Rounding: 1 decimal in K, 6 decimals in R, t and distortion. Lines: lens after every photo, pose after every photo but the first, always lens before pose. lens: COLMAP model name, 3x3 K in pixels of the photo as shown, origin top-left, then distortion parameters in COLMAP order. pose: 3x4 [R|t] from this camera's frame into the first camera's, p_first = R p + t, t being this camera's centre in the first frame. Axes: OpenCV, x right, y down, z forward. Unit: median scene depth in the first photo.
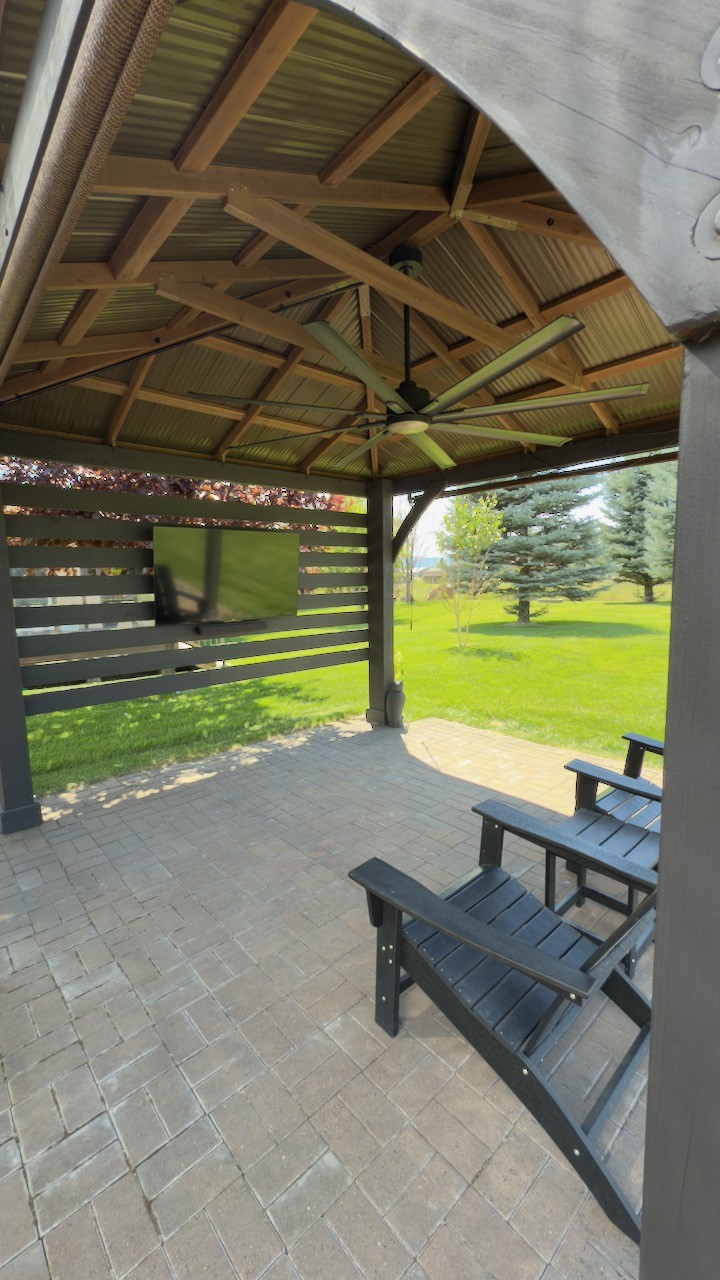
lens RADIAL K [[517.0, 0, 359.7], [0, 517.0, 642.7], [0, 0, 1]] dist [0.001032, -0.000516]
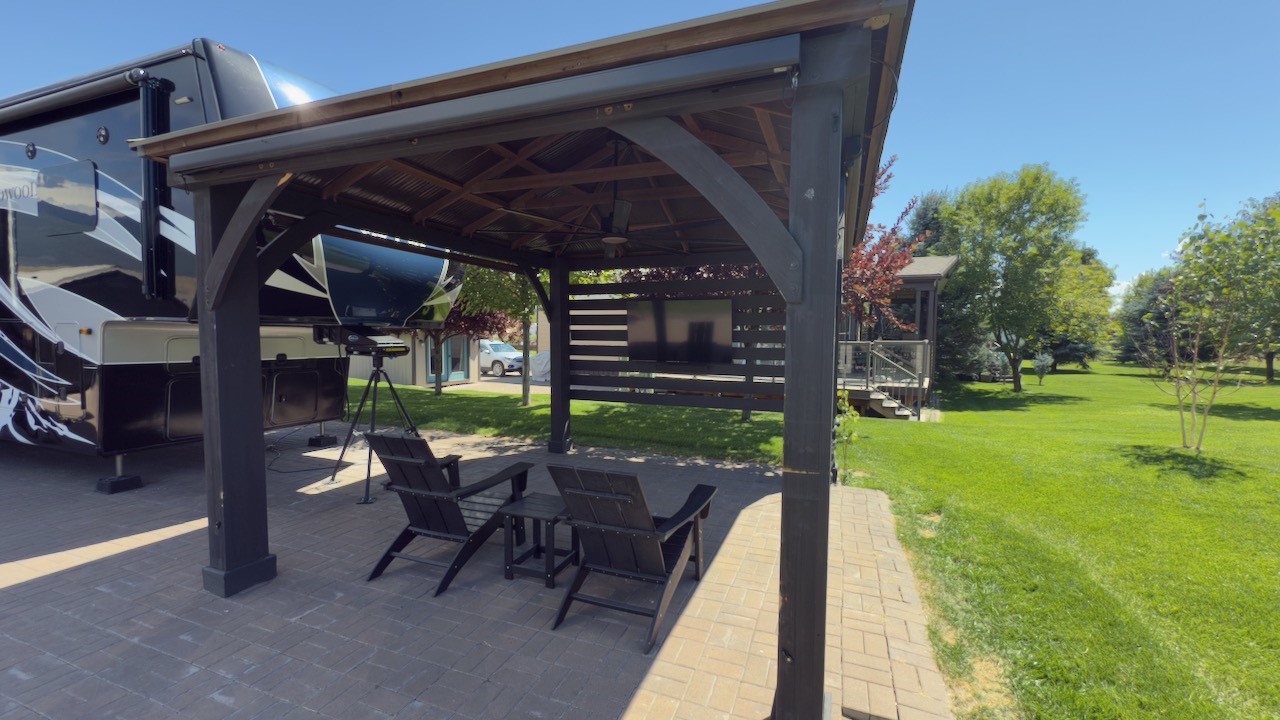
lens RADIAL K [[517.0, 0, 646.8], [0, 517.0, 358.2], [0, 0, 1]] dist [0.001032, -0.000516]
pose [[0.461236, 0.069732, -0.884533, 0.906136], [-0.126926, 0.991840, 0.012007, -0.056628], [0.878152, 0.106732, 0.466323, 0.228637]]
